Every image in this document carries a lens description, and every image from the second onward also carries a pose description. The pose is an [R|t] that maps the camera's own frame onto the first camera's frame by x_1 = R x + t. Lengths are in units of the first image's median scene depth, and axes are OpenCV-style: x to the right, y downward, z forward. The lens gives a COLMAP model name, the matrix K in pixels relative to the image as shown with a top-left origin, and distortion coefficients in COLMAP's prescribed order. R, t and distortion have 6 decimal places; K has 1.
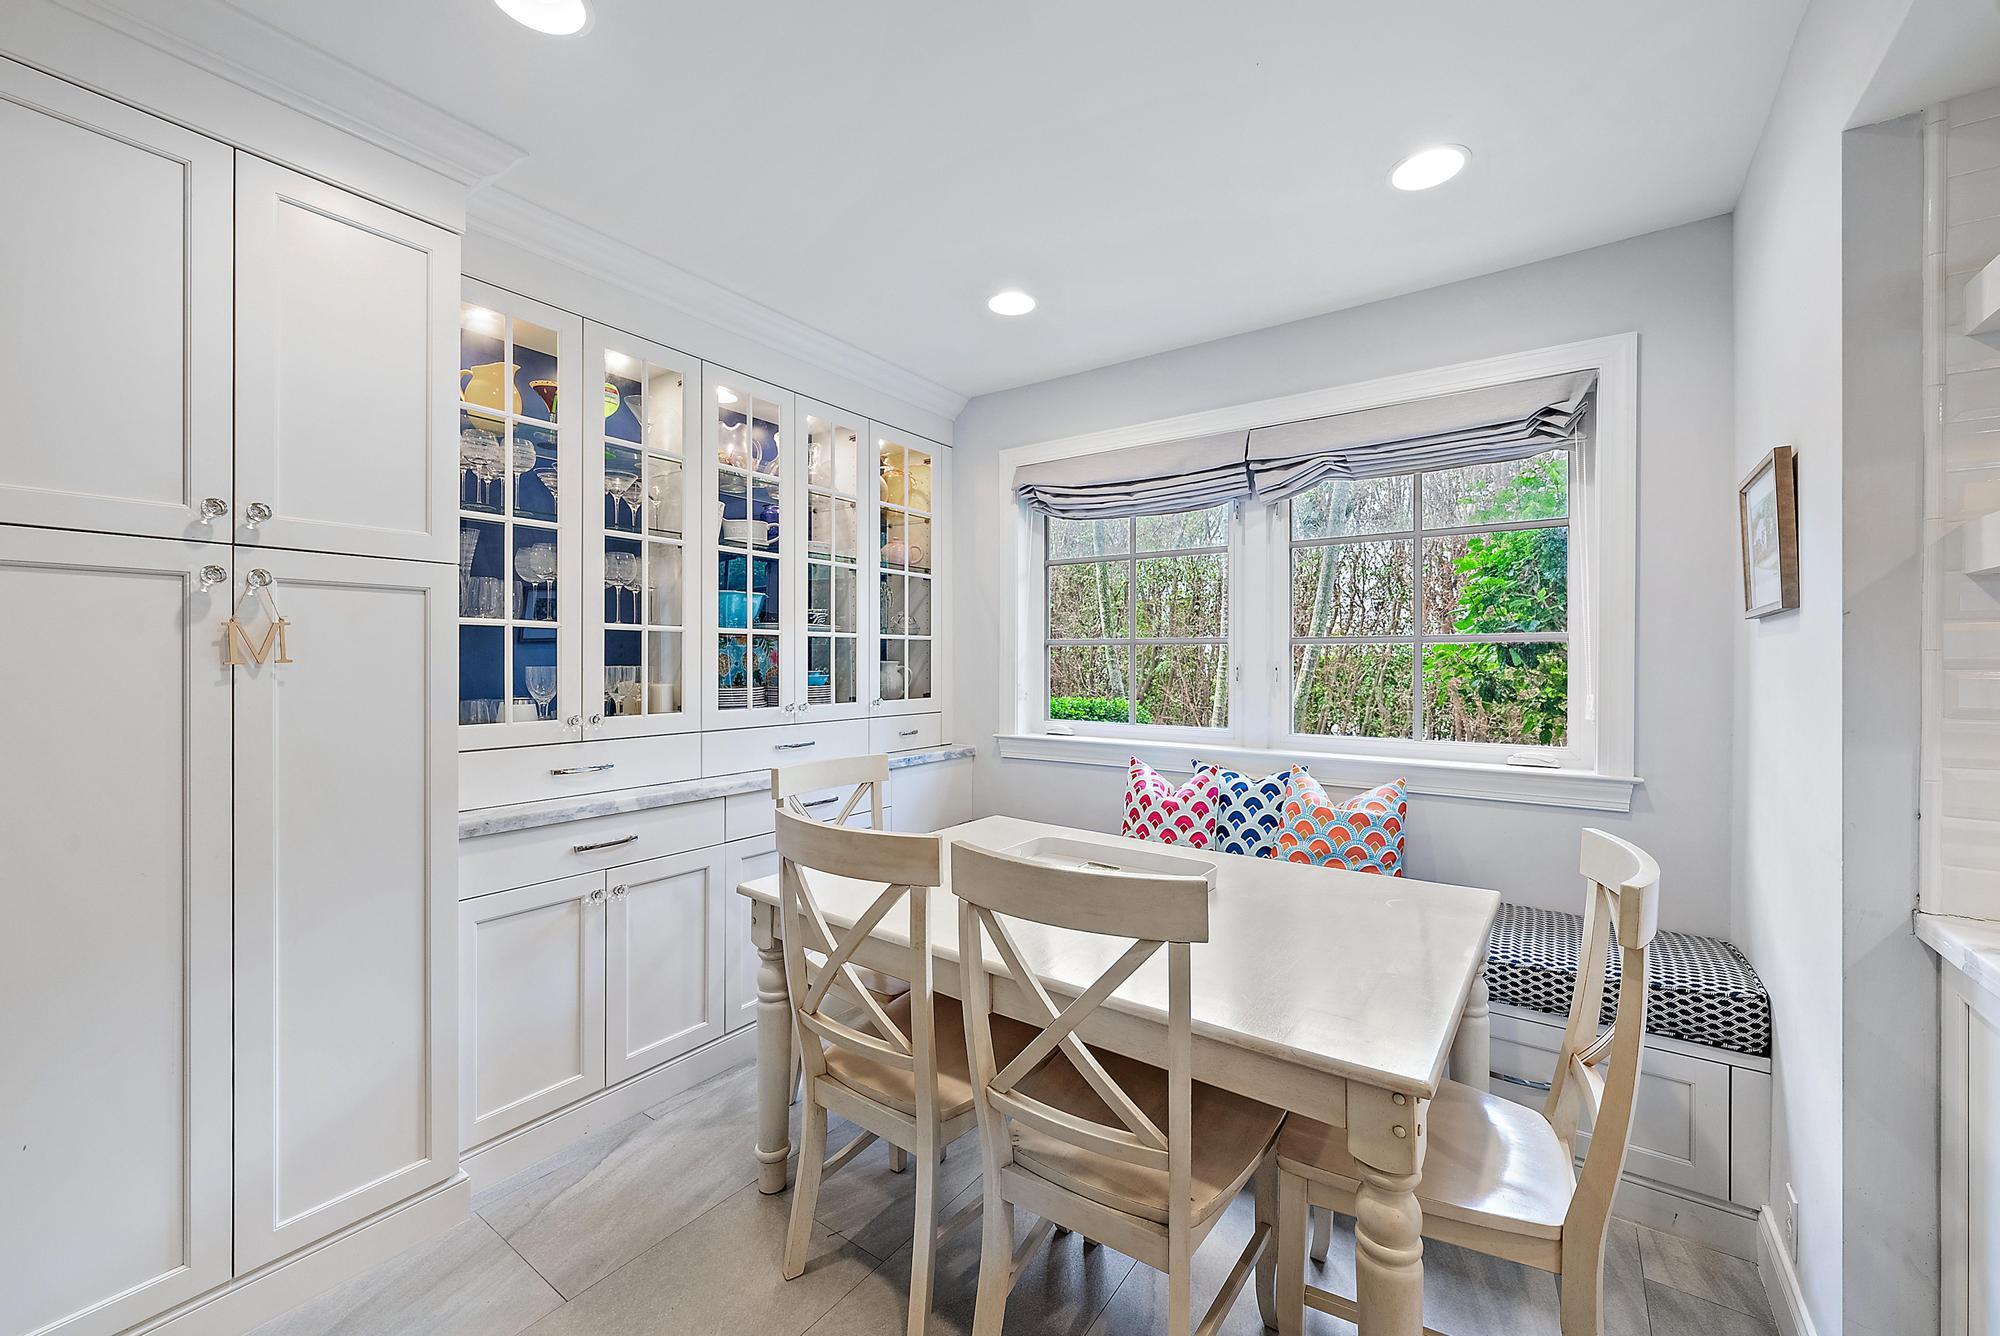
lens RADIAL K [[776.9, 0, 1004.3], [0, 776.9, 665.1], [0, 0, 1]] dist [-0.000767, -0.000221]
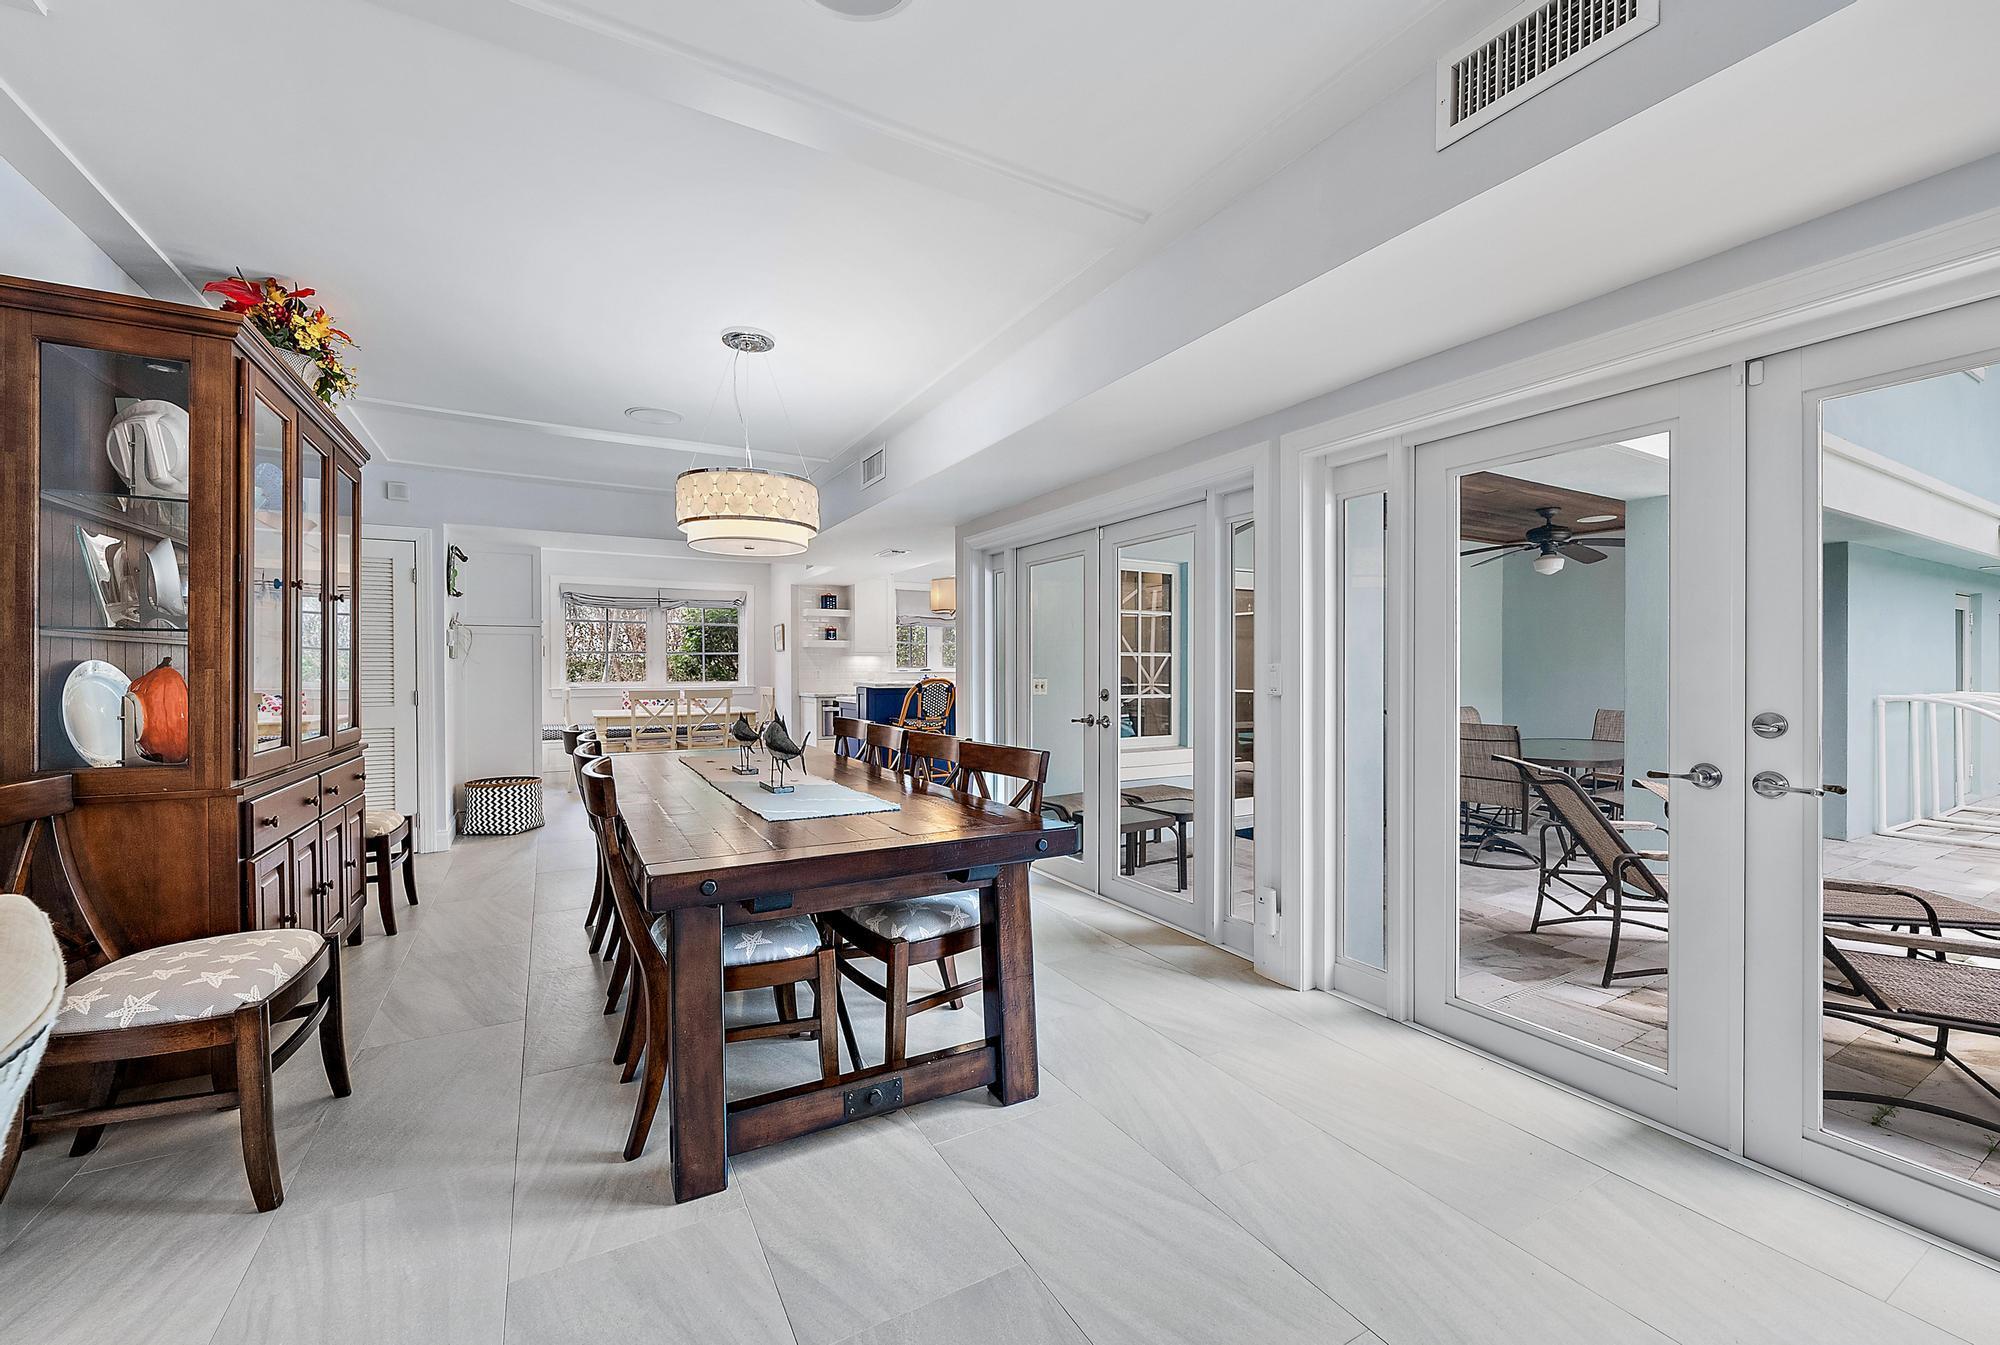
lens RADIAL K [[788.0, 0, 1000.0], [0, 788.0, 672.5], [0, 0, 1]] dist [0.000439, 0.000004]
pose [[0.417494, -0.005006, 0.908666, -2.215340], [0.005277, 0.999981, 0.003085, 0.050648], [-0.908665, 0.003507, 0.417512, -1.777218]]
